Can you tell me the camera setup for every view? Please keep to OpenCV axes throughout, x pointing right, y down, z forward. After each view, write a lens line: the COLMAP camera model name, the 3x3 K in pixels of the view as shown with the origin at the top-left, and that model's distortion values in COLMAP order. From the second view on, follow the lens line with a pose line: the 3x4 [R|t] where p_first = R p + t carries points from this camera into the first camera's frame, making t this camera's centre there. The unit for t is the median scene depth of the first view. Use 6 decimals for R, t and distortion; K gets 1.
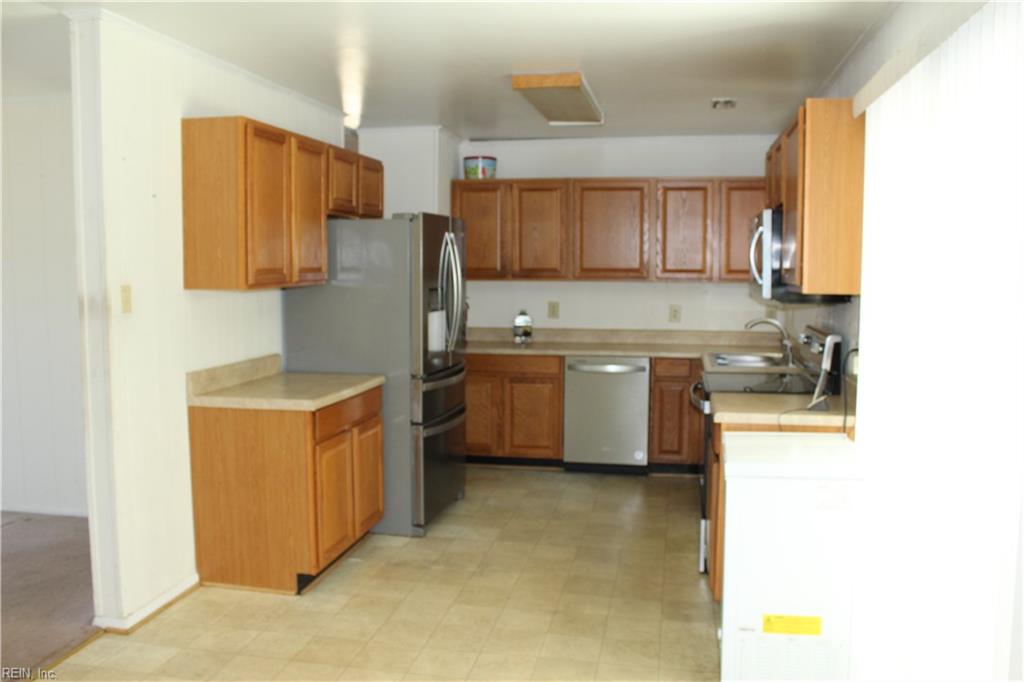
lens RADIAL K [[856.7, 0, 513.0], [0, 856.7, 339.9], [0, 0, 1]] dist [-0.102540, 0.068305]
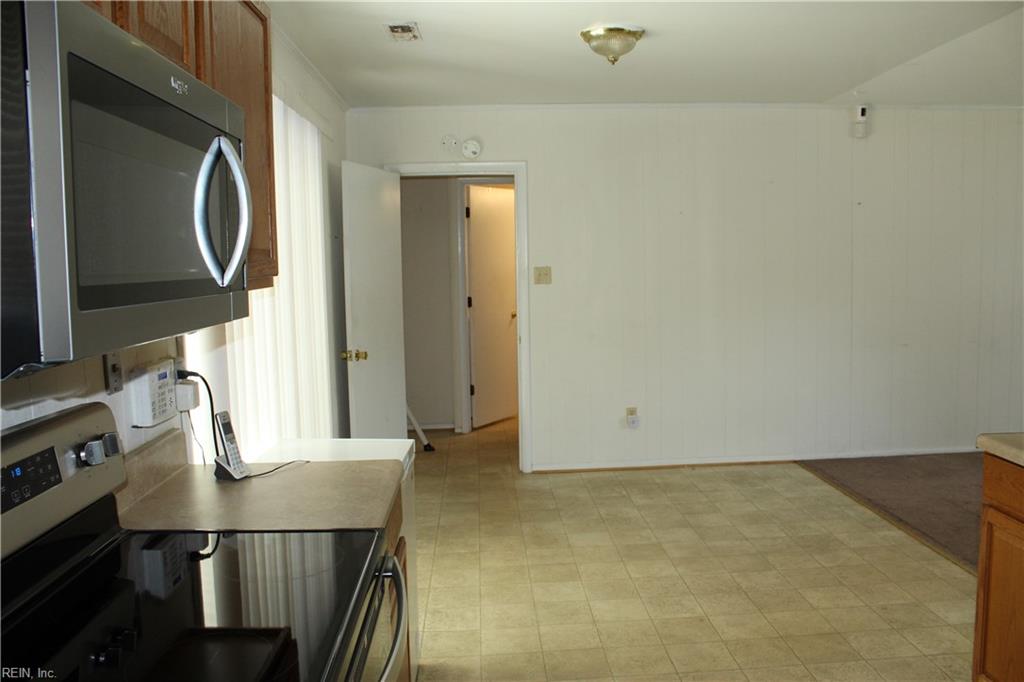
lens RADIAL K [[856.7, 0, 511.2], [0, 856.7, 341.3], [0, 0, 1]] dist [-0.102540, 0.068305]
pose [[-0.975183, 0.039528, -0.217844, 0.315686], [0.000835, 0.984583, 0.174917, -0.135992], [0.221399, 0.170394, -0.960181, 1.765610]]
